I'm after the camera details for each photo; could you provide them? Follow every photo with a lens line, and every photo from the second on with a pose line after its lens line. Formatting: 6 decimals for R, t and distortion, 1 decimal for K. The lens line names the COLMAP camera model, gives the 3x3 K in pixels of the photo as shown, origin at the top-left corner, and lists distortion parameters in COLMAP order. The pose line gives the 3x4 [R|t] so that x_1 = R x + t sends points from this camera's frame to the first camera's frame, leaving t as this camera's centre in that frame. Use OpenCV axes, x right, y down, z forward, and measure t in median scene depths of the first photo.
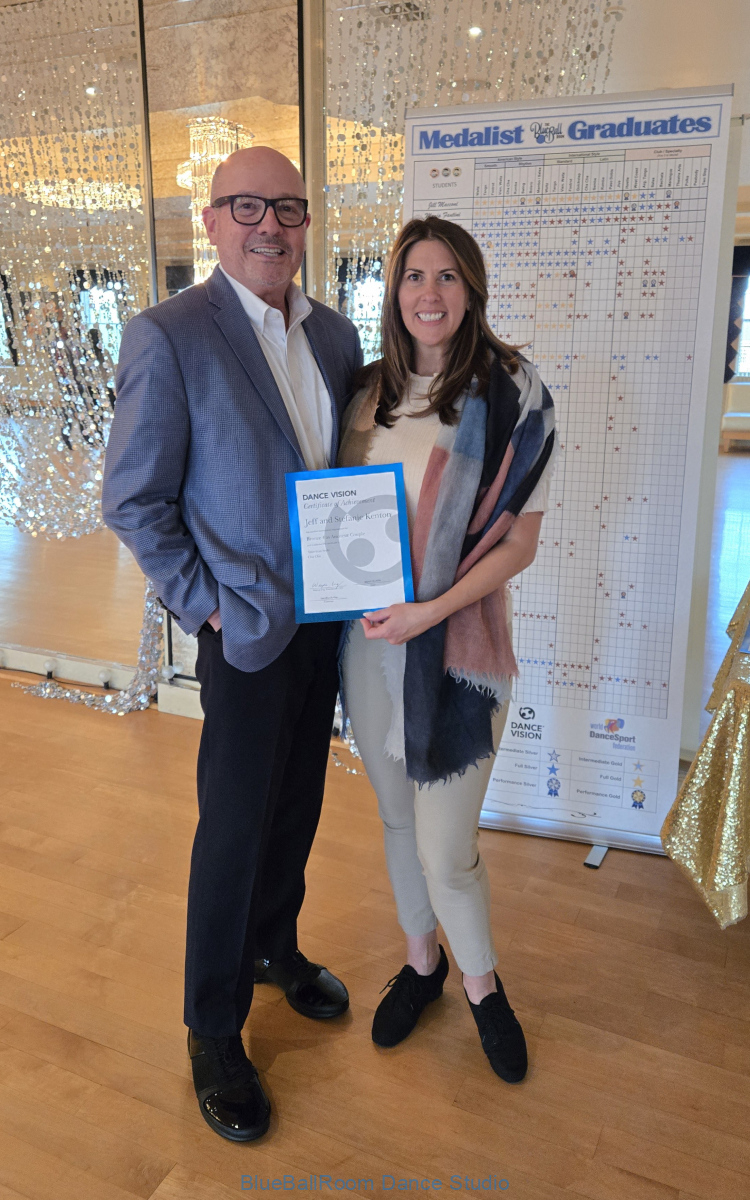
lens RADIAL K [[861.7, 0, 380.1], [0, 861.7, 535.6], [0, 0, 1]] dist [0.090748, -0.081063]
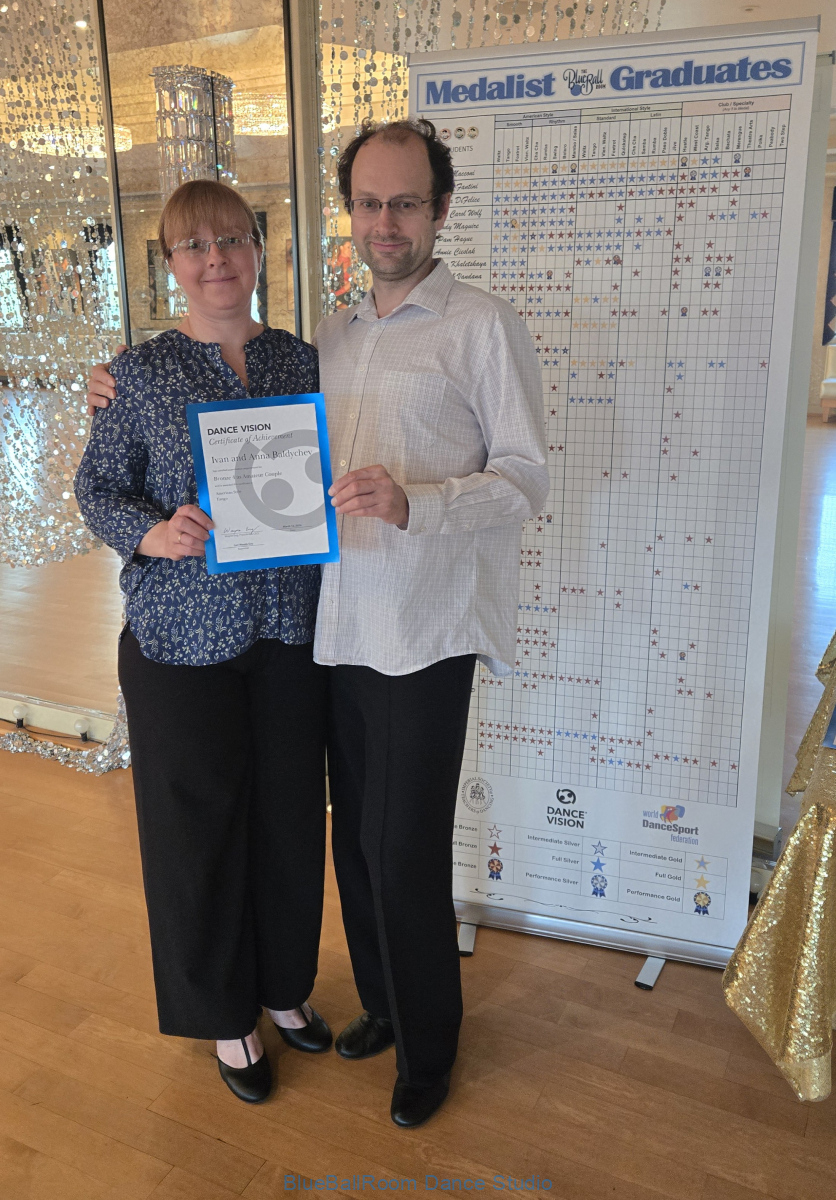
lens RADIAL K [[959.2, 0, 416.2], [0, 959.2, 545.7], [0, 0, 1]] dist [0.093993, -0.078579]
pose [[0.999742, -0.008057, -0.021241, 0.052662], [0.008715, 0.999480, 0.031042, -0.066542], [0.020980, -0.031219, 0.999292, 0.096506]]
